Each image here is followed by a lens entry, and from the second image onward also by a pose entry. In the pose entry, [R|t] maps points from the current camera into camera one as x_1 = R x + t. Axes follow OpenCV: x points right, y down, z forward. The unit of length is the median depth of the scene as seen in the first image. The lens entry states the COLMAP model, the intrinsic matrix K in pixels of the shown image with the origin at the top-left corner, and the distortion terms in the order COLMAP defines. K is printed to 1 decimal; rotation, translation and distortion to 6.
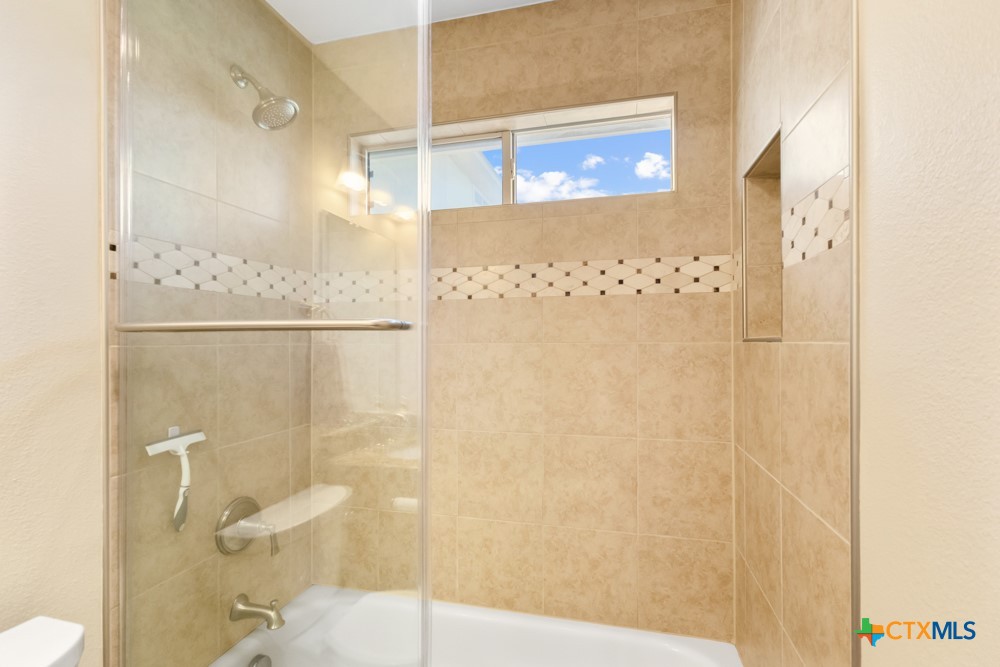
lens RADIAL K [[466.4, 0, 493.0], [0, 466.4, 336.5], [0, 0, 1]] dist [0.004804, -0.000893]
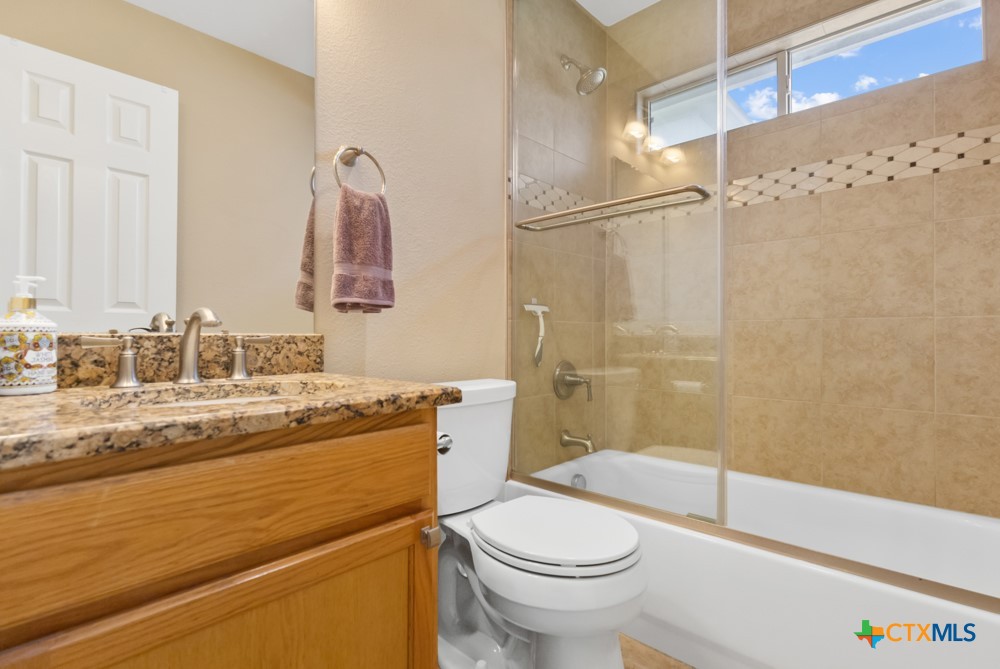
lens RADIAL K [[466.4, 0, 501.9], [0, 466.4, 329.5], [0, 0, 1]] dist [0.004804, -0.000893]
pose [[0.883991, -0.003348, -0.467493, -0.044259], [0.008881, 0.999914, 0.009632, 0.221562], [0.467420, -0.012666, 0.883944, -0.329091]]
